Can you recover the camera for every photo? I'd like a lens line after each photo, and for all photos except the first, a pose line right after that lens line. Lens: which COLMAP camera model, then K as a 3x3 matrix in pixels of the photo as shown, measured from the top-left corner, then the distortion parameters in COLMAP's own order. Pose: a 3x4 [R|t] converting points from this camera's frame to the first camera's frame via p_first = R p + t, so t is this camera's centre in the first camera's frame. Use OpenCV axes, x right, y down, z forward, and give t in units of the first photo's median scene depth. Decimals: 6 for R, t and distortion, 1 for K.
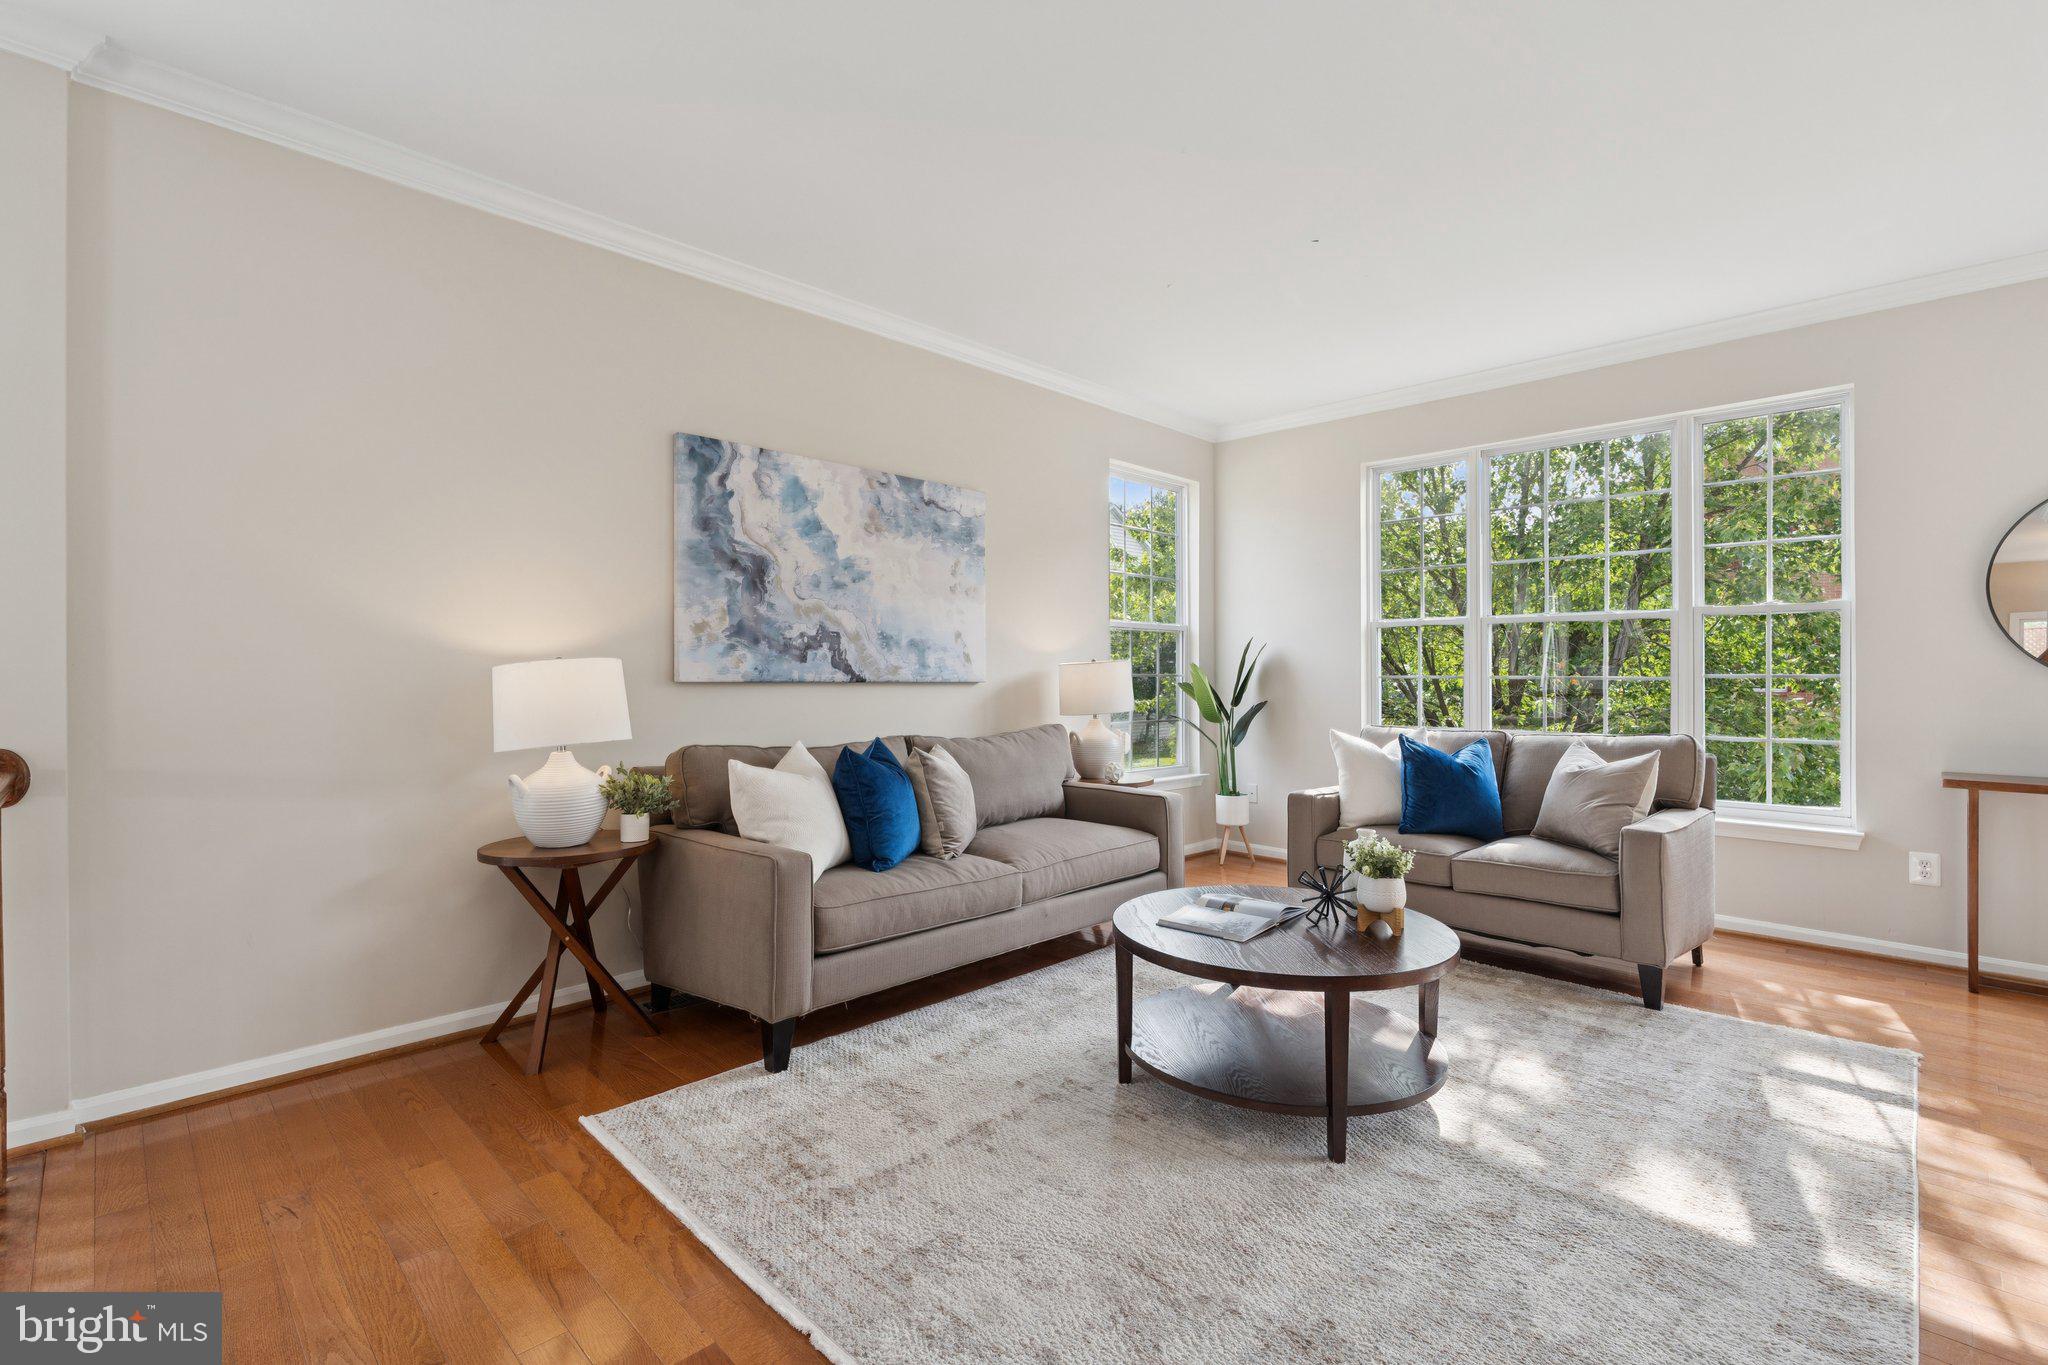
lens RADIAL K [[920.8, 0, 1020.2], [0, 920.8, 673.1], [0, 0, 1]] dist [-0.001338, 0.000862]
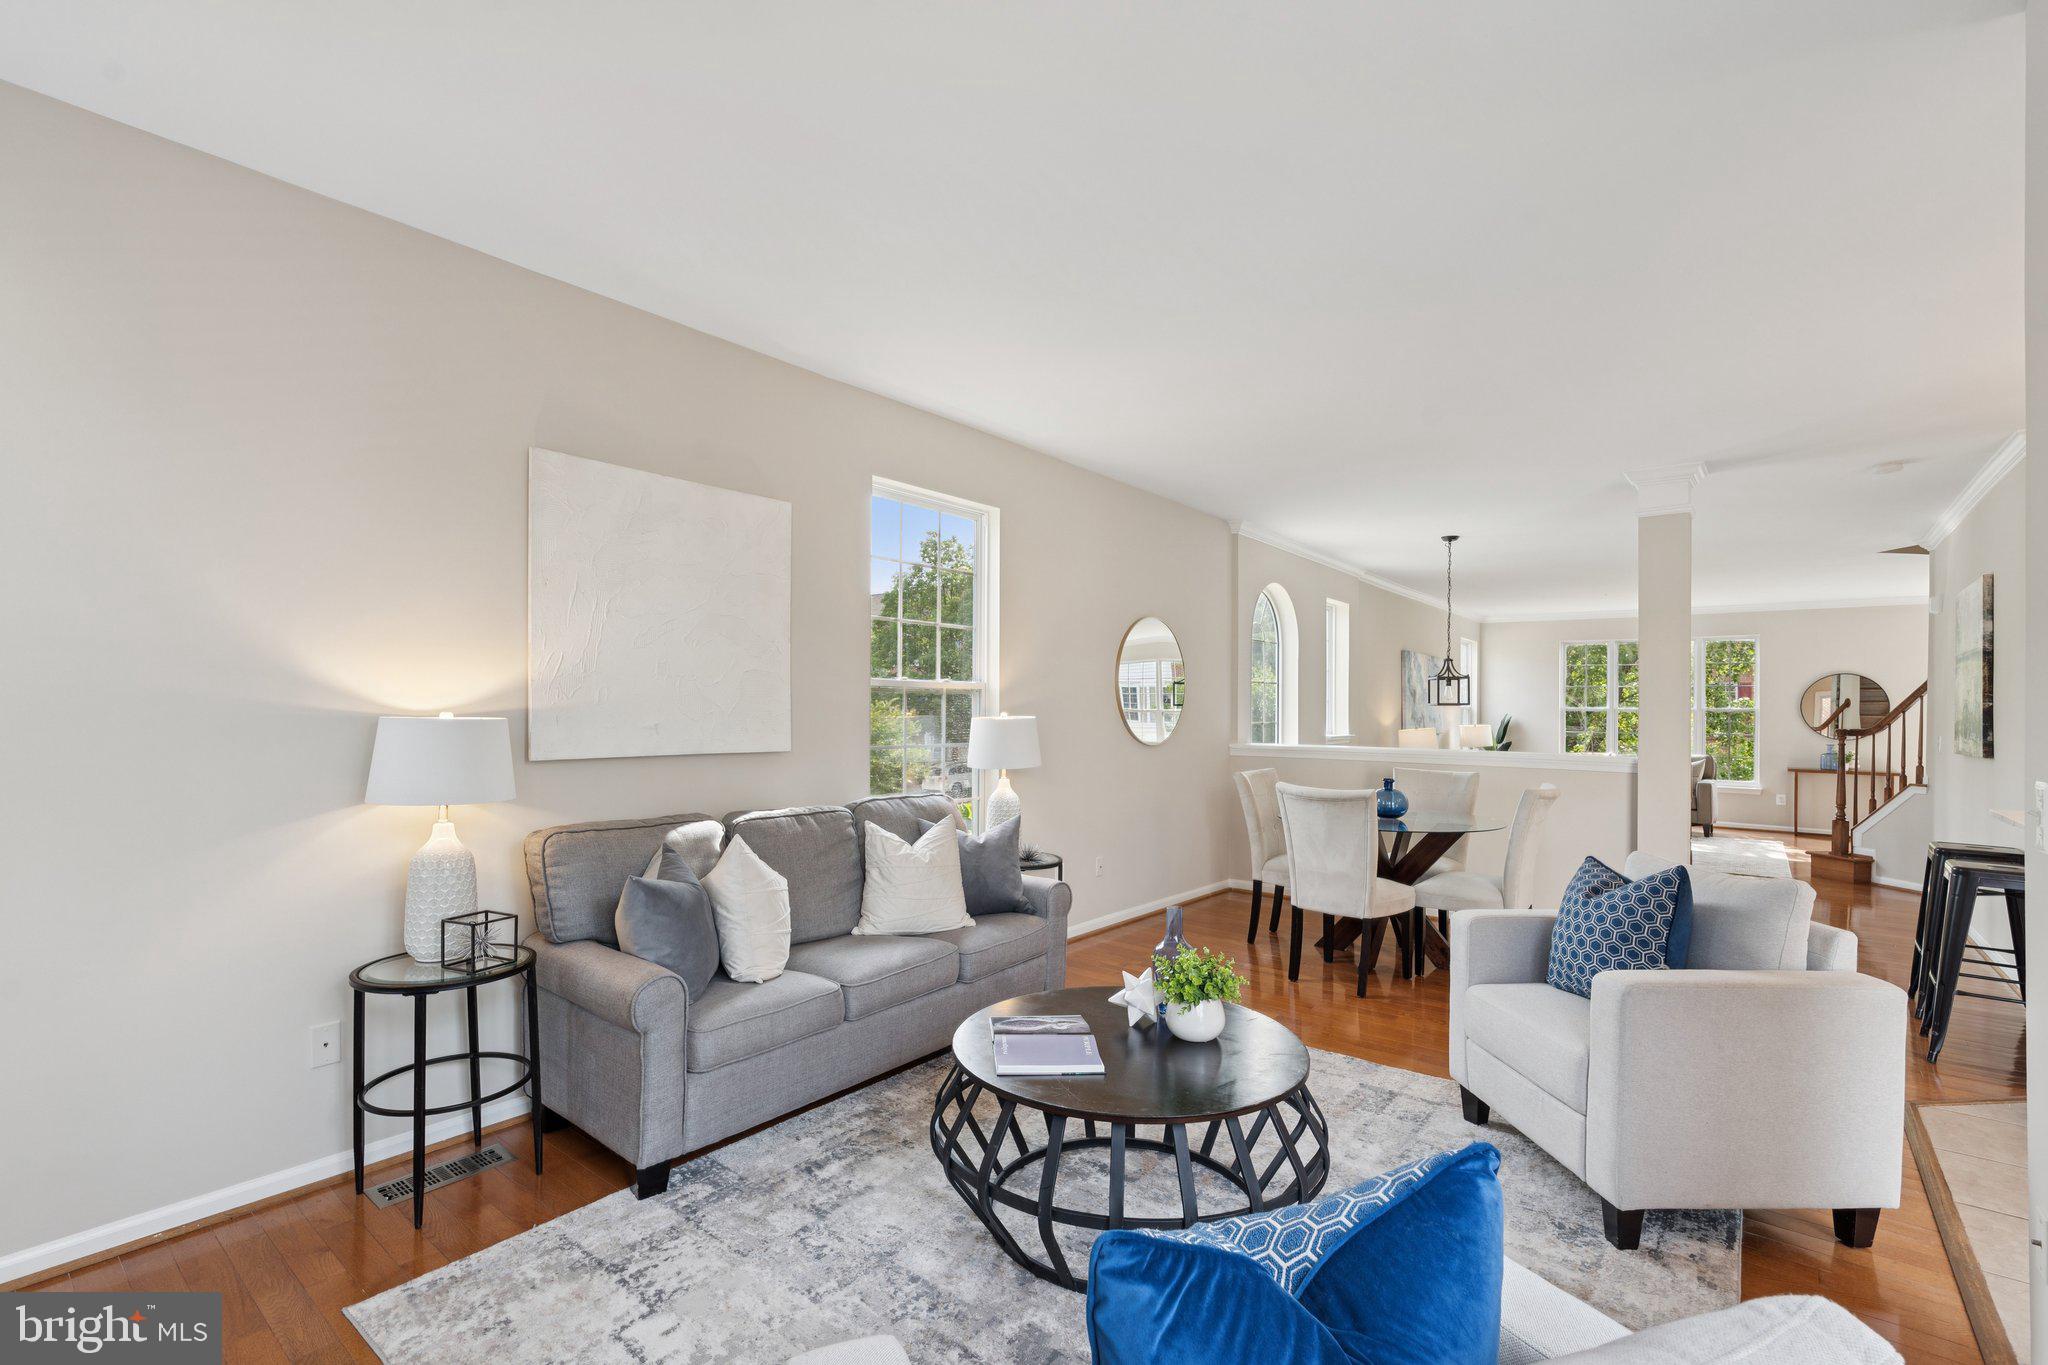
lens RADIAL K [[920.8, 0, 1015.5], [0, 920.8, 706.9], [0, 0, 1]] dist [-0.001338, 0.000862]
pose [[0.995335, 0.001581, 0.096464, -1.829356], [-0.002221, 0.999976, 0.006528, -0.104947], [-0.096452, -0.006712, 0.995315, -1.780071]]
